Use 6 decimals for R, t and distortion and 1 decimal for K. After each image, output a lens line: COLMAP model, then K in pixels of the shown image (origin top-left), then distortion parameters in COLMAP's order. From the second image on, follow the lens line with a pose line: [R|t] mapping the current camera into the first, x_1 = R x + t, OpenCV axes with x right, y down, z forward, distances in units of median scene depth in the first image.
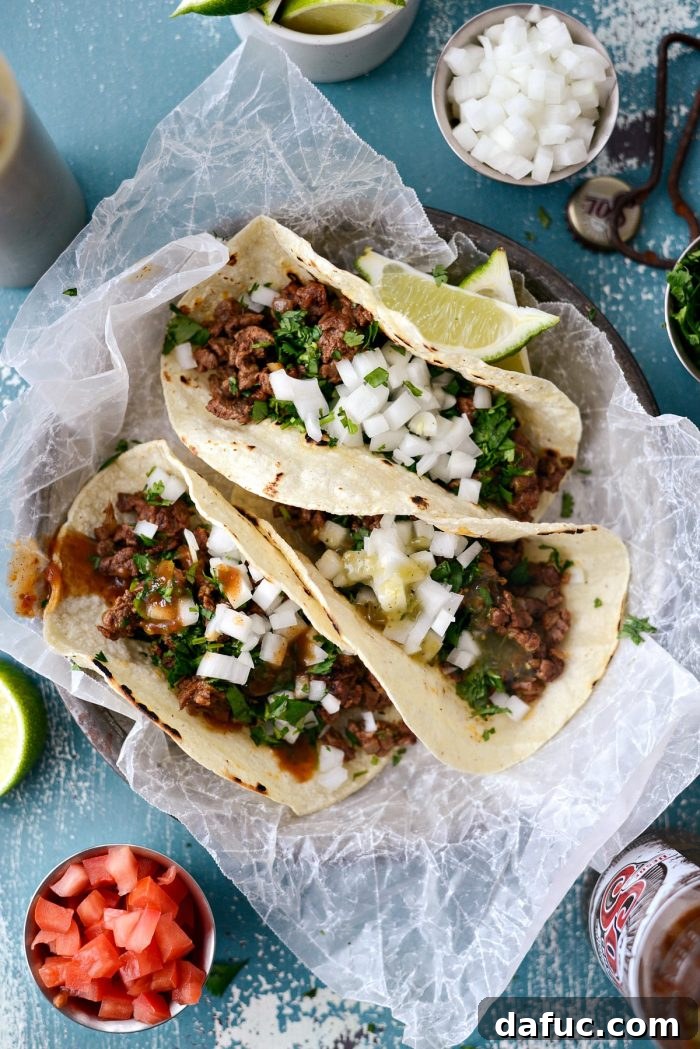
lens RADIAL K [[1705.5, 0, 338.0], [0, 1705.5, 529.7], [0, 0, 1]] dist [-0.009491, 0.107883]
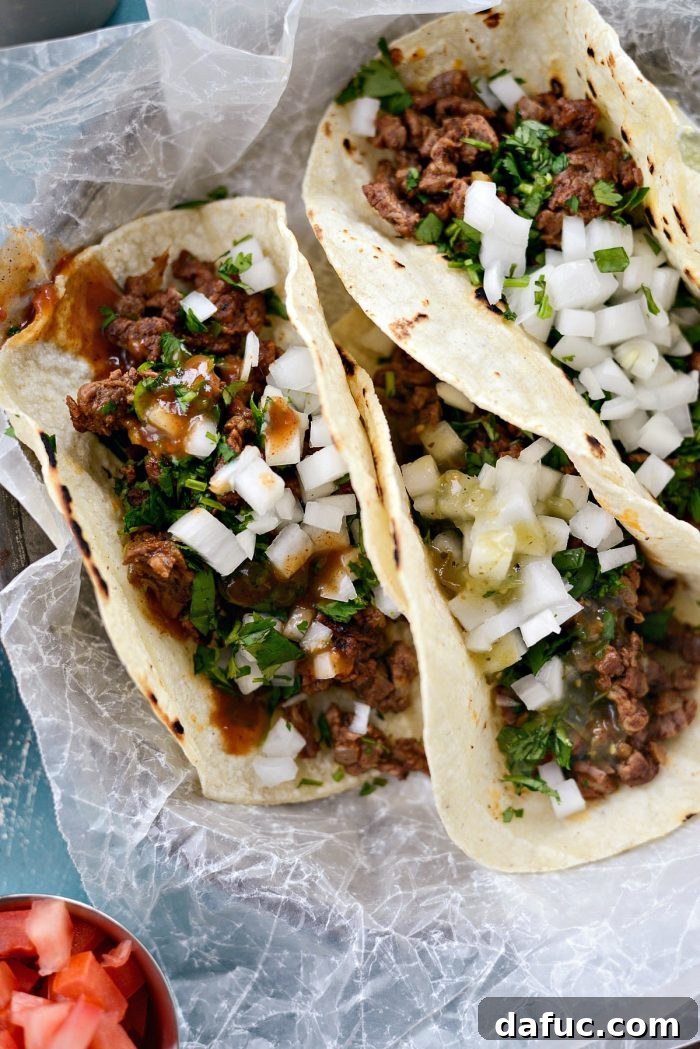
lens RADIAL K [[1771.6, 0, 350.0], [0, 1771.6, 524.5], [0, 0, 1]] dist [-0.116701, -0.044235]
pose [[0.889141, 0.457237, 0.019055, -0.034223], [-0.455239, 0.887975, -0.065252, 0.094617], [-0.046756, 0.049344, 0.997687, 0.312549]]
